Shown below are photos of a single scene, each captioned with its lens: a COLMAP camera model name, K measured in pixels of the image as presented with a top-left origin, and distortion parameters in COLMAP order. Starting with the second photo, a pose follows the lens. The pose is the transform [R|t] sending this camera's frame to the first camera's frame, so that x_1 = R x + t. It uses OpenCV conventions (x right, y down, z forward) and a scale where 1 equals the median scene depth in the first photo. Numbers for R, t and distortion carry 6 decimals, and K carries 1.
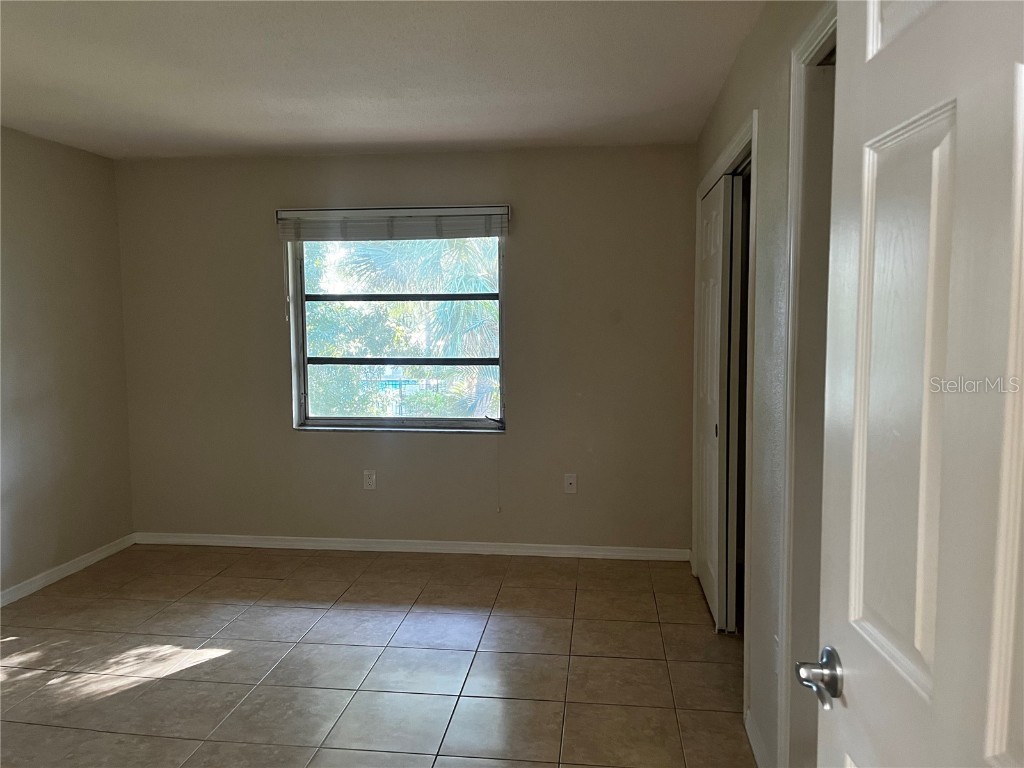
lens RADIAL K [[765.7, 0, 510.1], [0, 765.7, 384.2], [0, 0, 1]] dist [0.031527, -0.060928]
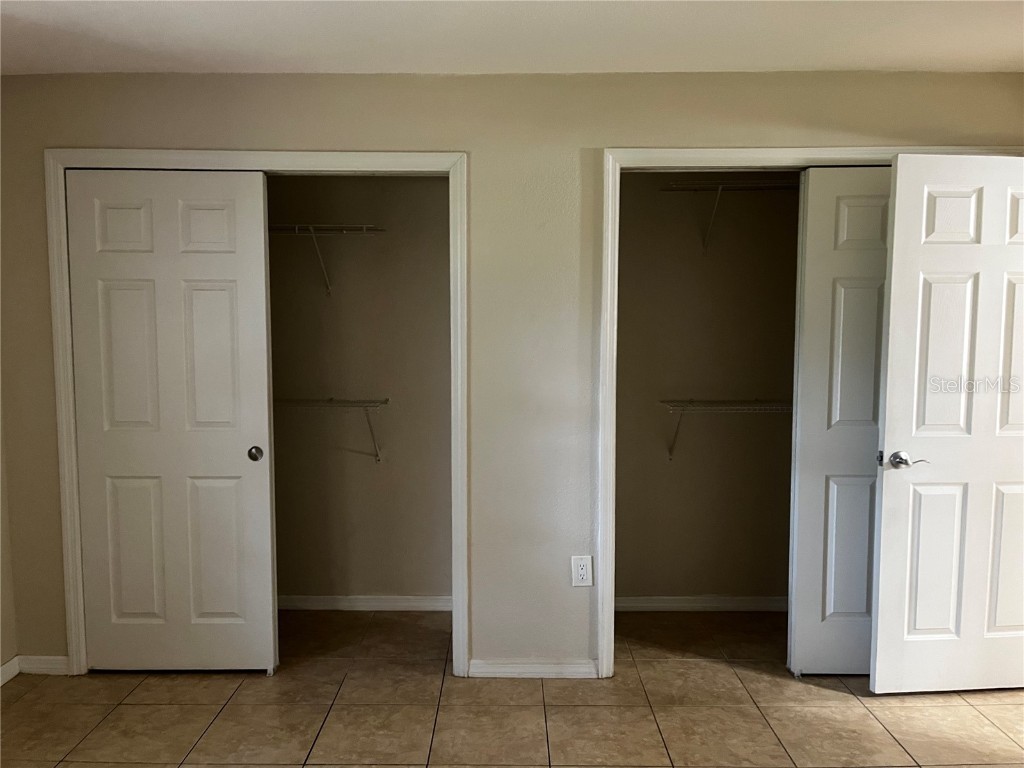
lens RADIAL K [[765.7, 0, 511.6], [0, 765.7, 392.5], [0, 0, 1]] dist [0.031527, -0.060928]
pose [[-0.122118, -0.077848, 0.989458, -0.656748], [0.077156, 0.993158, 0.087662, -0.067899], [-0.989512, 0.087047, -0.115276, 0.815646]]
